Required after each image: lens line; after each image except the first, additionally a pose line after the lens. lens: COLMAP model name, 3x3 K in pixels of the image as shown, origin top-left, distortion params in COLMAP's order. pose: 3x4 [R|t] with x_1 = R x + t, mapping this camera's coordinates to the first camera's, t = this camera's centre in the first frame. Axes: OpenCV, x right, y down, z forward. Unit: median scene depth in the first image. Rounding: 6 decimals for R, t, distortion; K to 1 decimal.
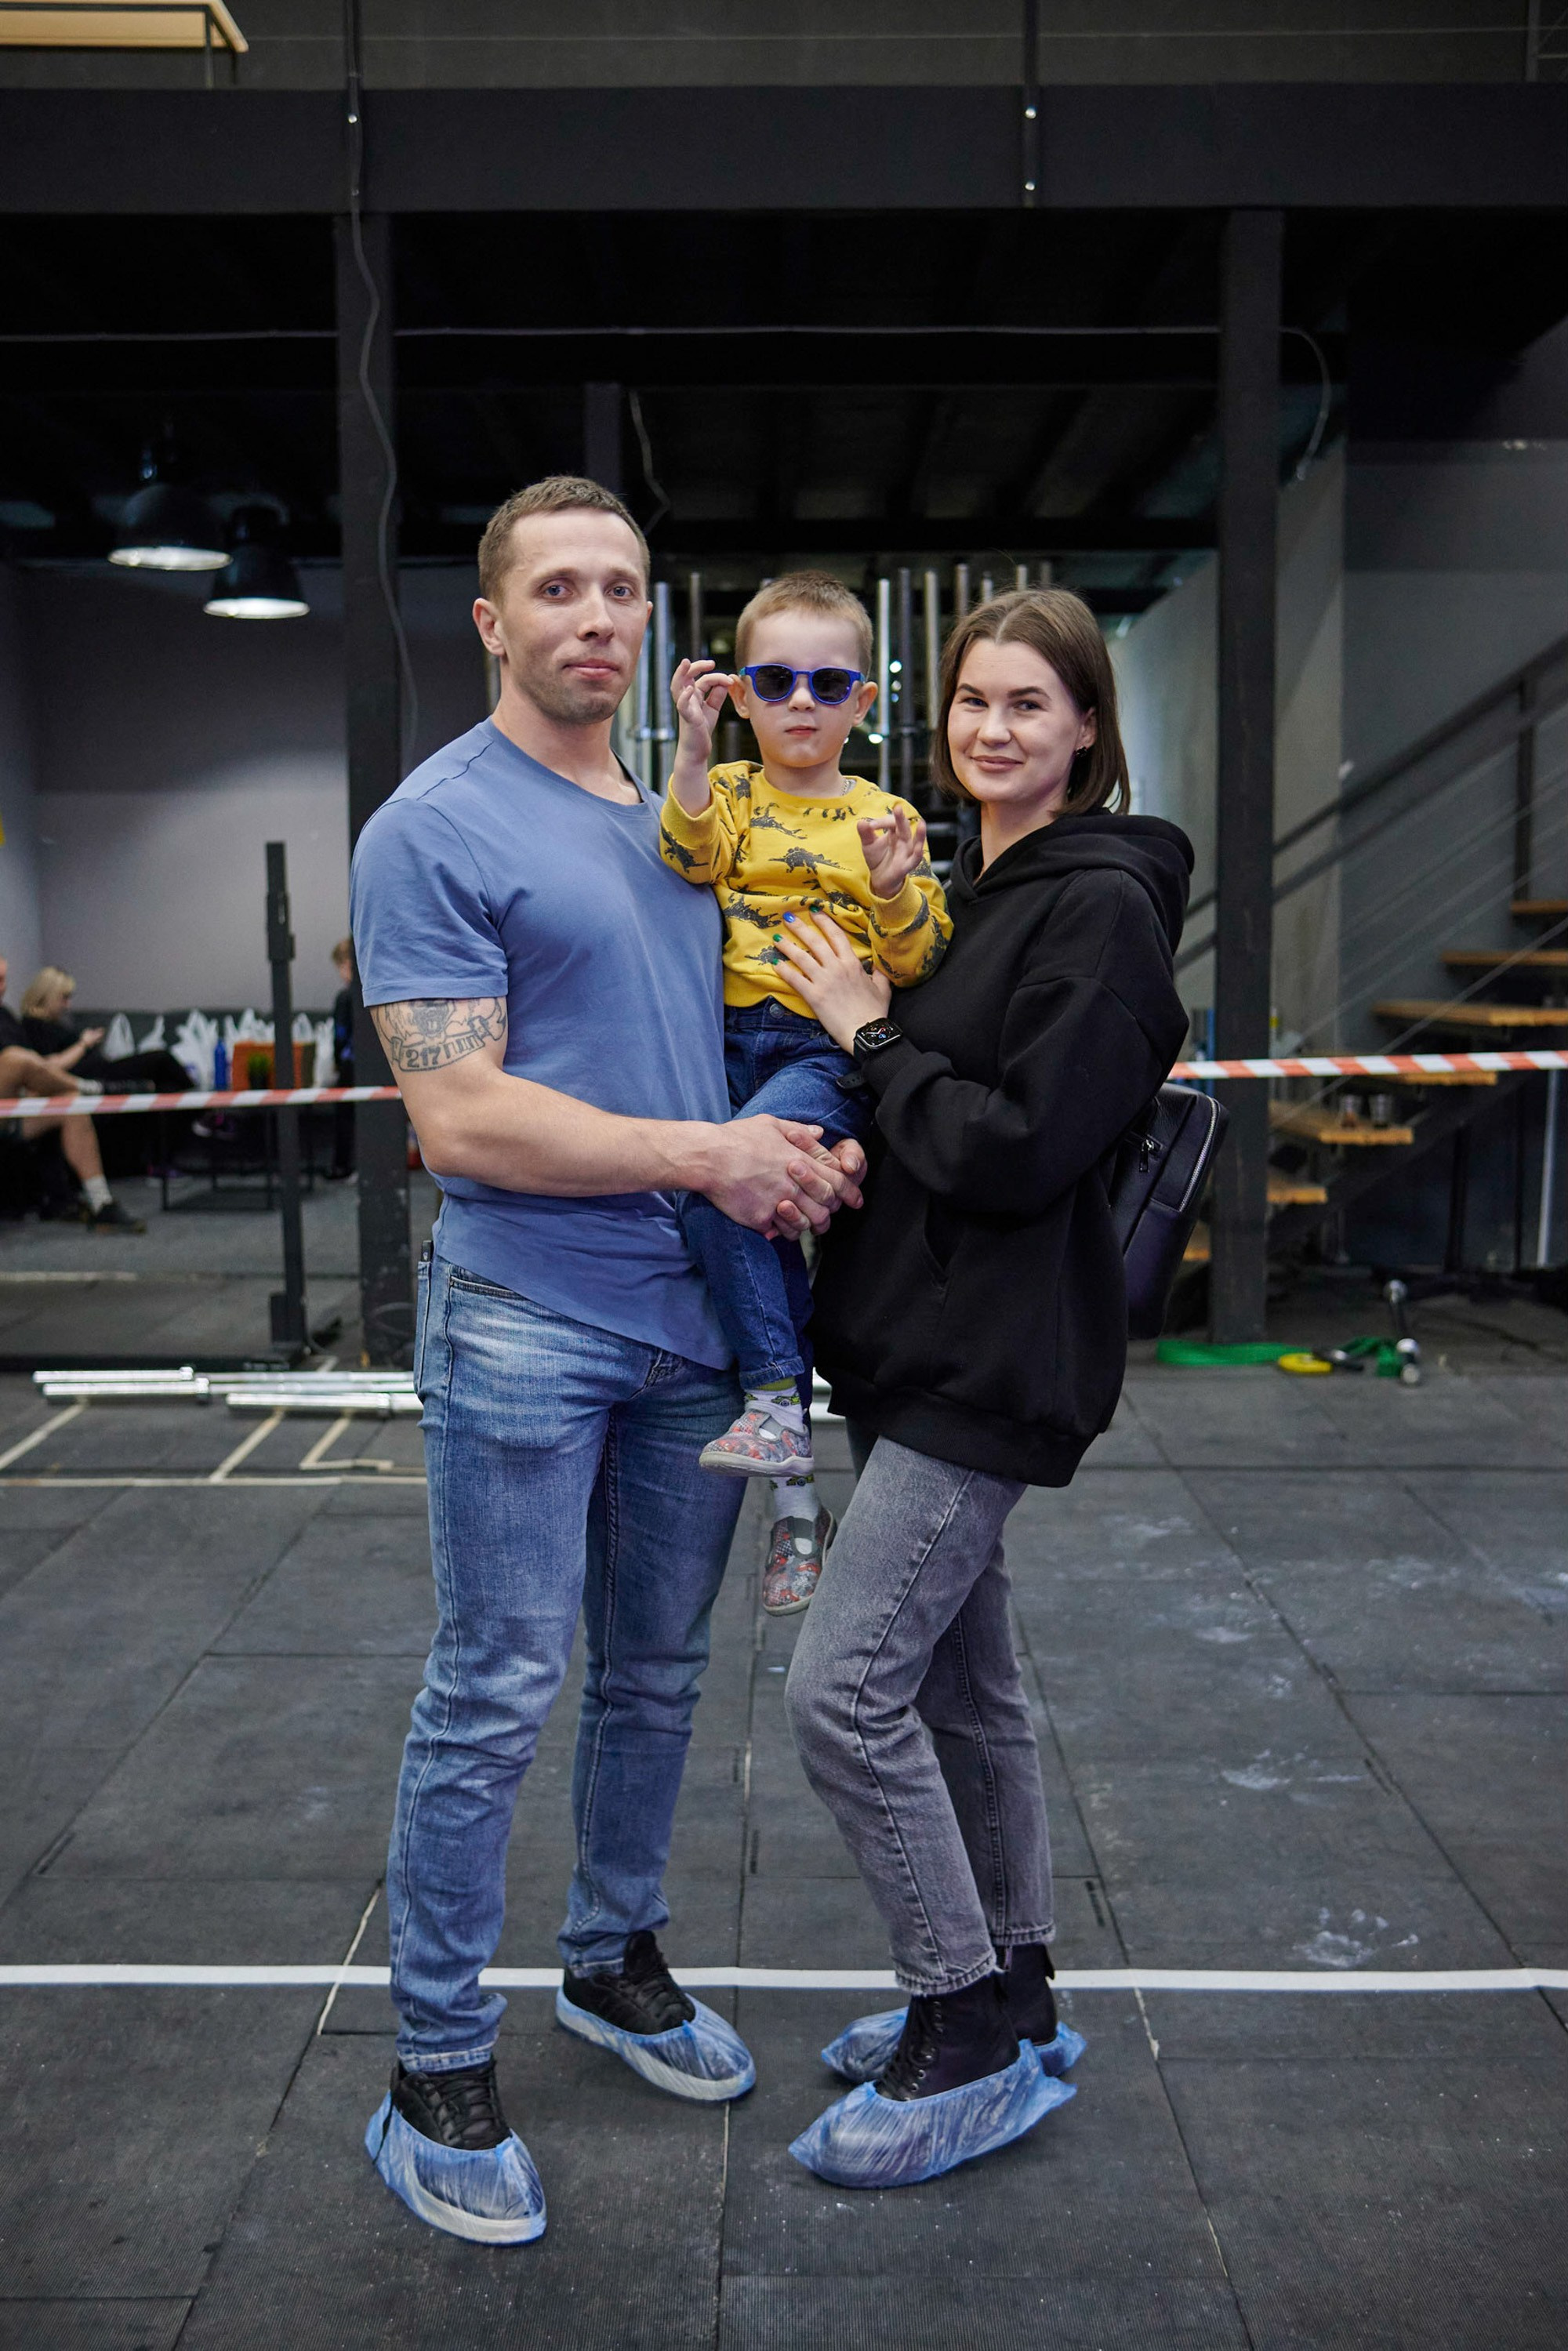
lens RADIAL K [[2354.2, 0, 773.2], [0, 2354.2, 1160.5], [0, 0, 1]] dist [-0.074010, 0.176857]
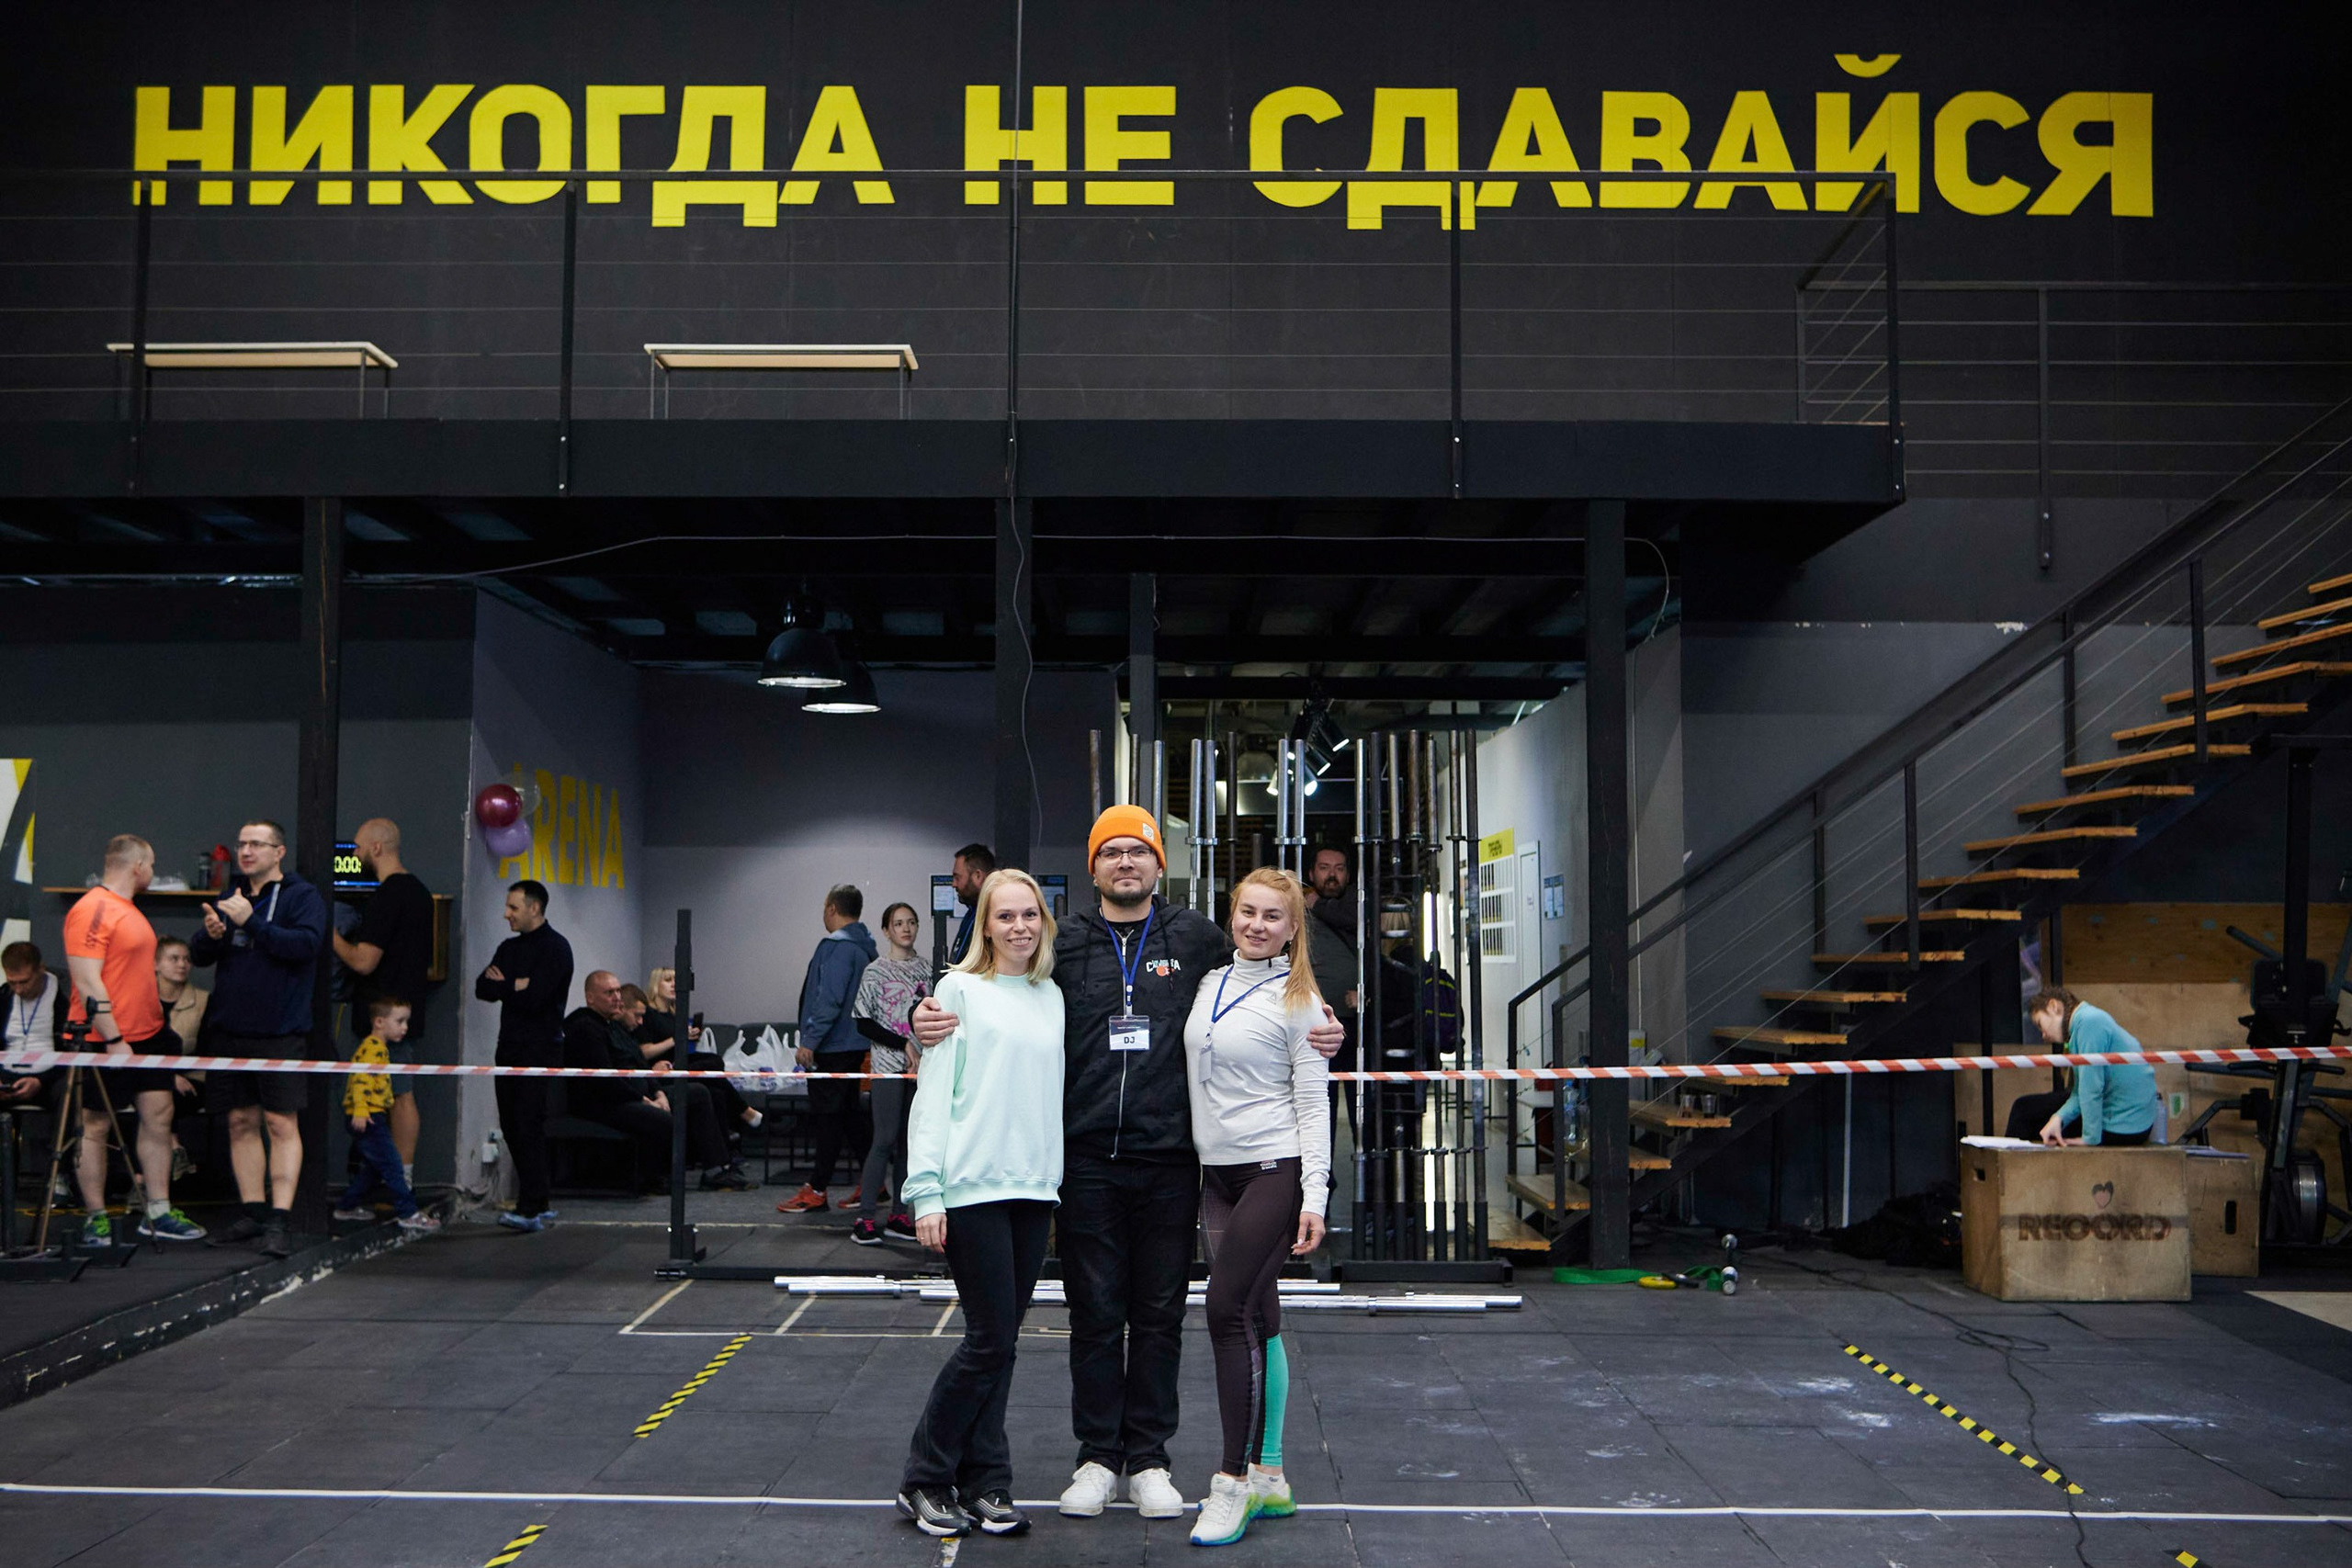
lens RADIAL K [[2469.9, 0, 1136.4], [0, 2469.9, 781.2], [0, 0, 1]] dist [-0.066731, 0.149004]
pose [[0.999918, 0.008834, -0.009303, -0.078503], [-0.010225, 0.986723, -0.162091, 0.031581], [0.007748, 0.162173, 0.986732, -0.525851]]
